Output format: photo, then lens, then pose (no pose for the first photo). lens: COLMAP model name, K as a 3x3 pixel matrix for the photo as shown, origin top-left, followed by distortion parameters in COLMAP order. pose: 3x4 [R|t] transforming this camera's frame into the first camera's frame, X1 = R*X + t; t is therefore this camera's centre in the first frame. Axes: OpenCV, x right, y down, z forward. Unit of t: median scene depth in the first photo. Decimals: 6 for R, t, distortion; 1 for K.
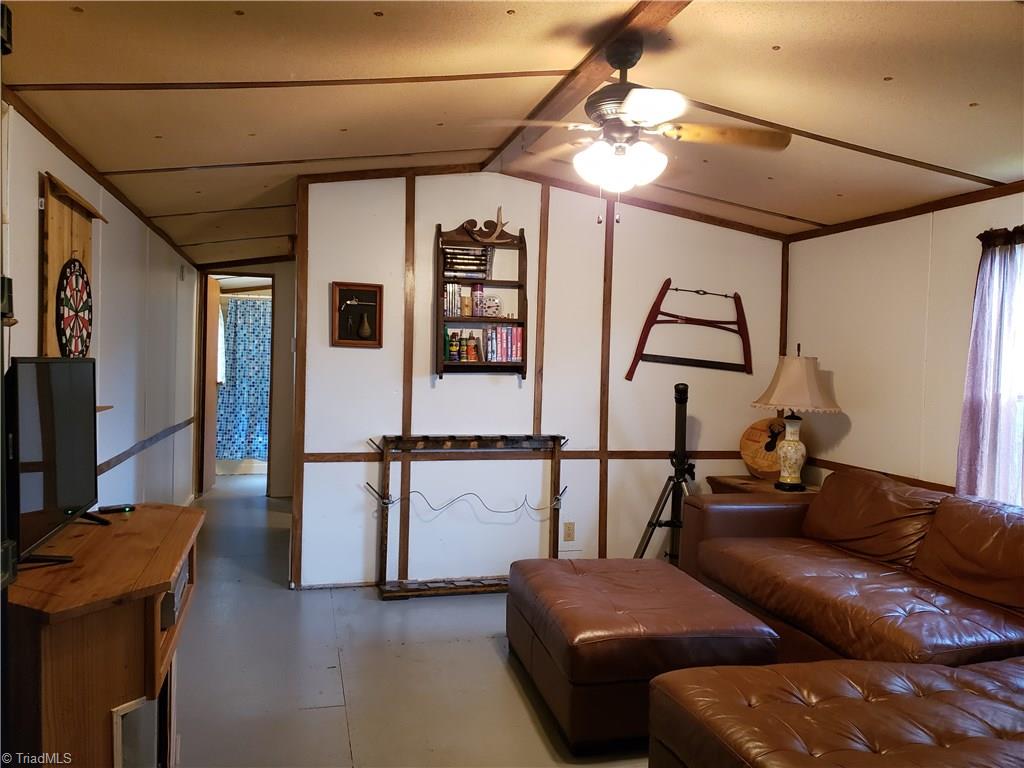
lens RADIAL K [[834.9, 0, 511.7], [0, 834.9, 384.5], [0, 0, 1]] dist [0.009391, -0.006876]
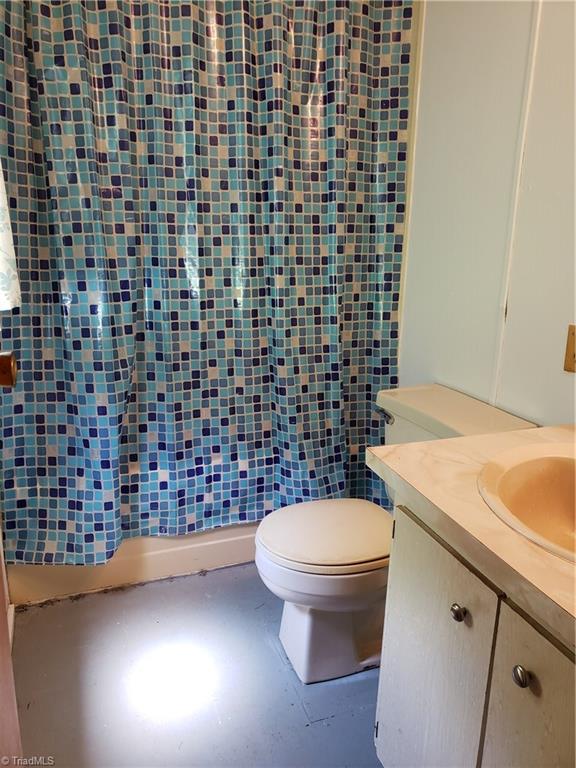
lens RADIAL K [[626.1, 0, 288.1], [0, 626.1, 385.5], [0, 0, 1]] dist [0.009391, -0.006876]
pose [[0.996714, -0.033897, 0.073561, -0.273574], [0.013864, 0.966210, 0.257384, -0.022011], [-0.079800, -0.255519, 0.963505, 0.796106]]
